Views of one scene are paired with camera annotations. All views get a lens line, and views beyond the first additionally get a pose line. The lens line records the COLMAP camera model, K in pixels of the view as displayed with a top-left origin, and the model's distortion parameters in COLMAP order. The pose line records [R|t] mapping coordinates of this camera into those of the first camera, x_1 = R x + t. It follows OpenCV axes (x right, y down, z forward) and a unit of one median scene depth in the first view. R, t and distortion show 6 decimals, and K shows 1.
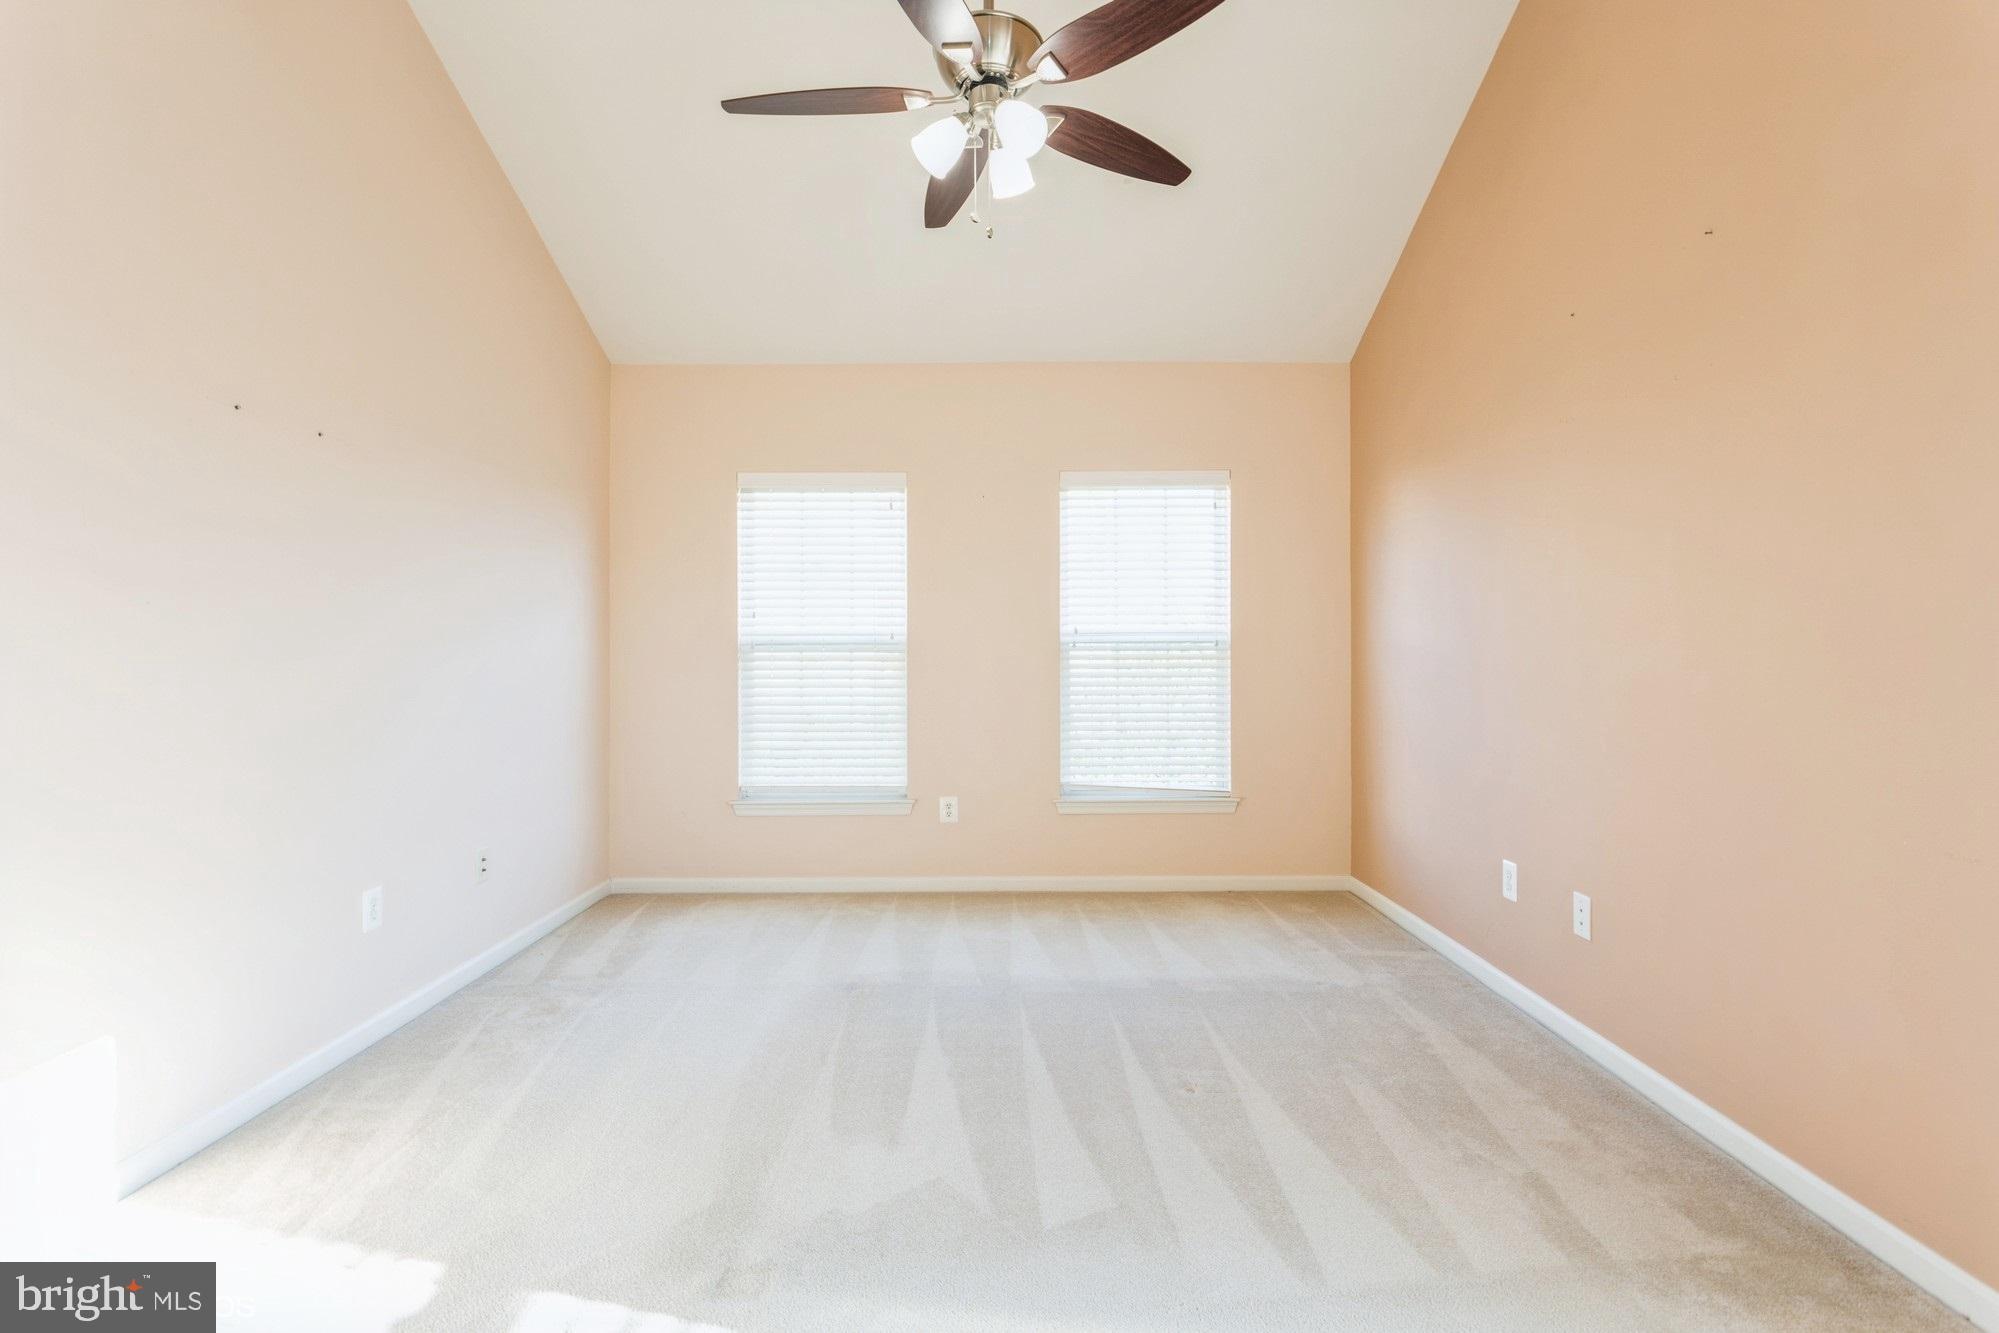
lens RADIAL K [[987.9, 0, 1003.9], [0, 987.9, 661.0], [0, 0, 1]] dist [0.003103, -0.000190]
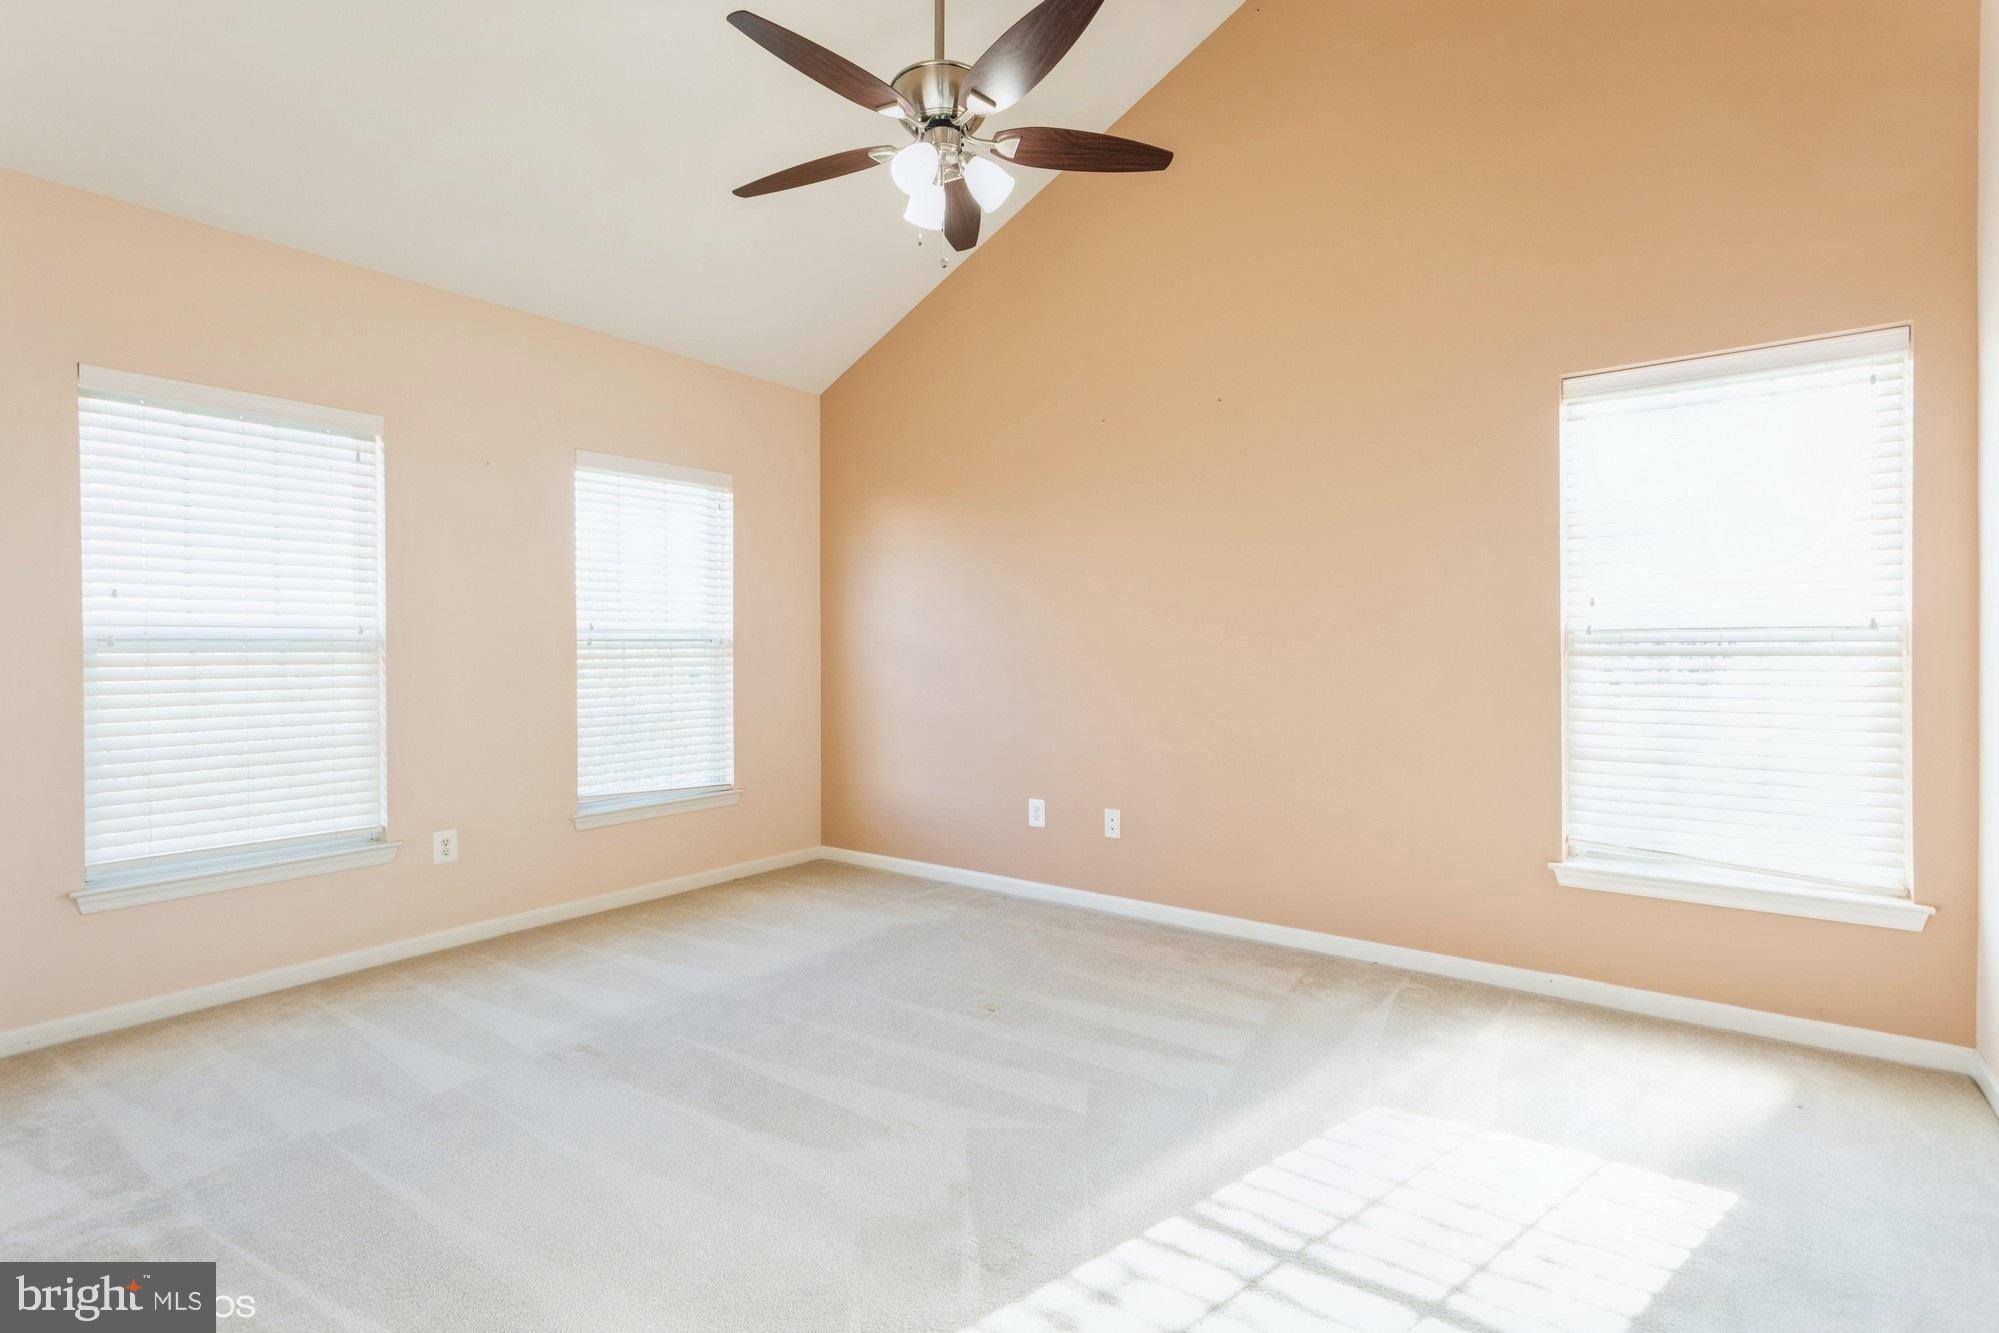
lens RADIAL K [[987.9, 0, 1012.9], [0, 987.9, 669.8], [0, 0, 1]] dist [0.003103, -0.000190]
pose [[0.574649, -0.019350, 0.818171, -0.448744], [0.011127, 0.999813, 0.015830, -0.001009], [-0.818324, 0.000007, 0.574757, 0.161176]]
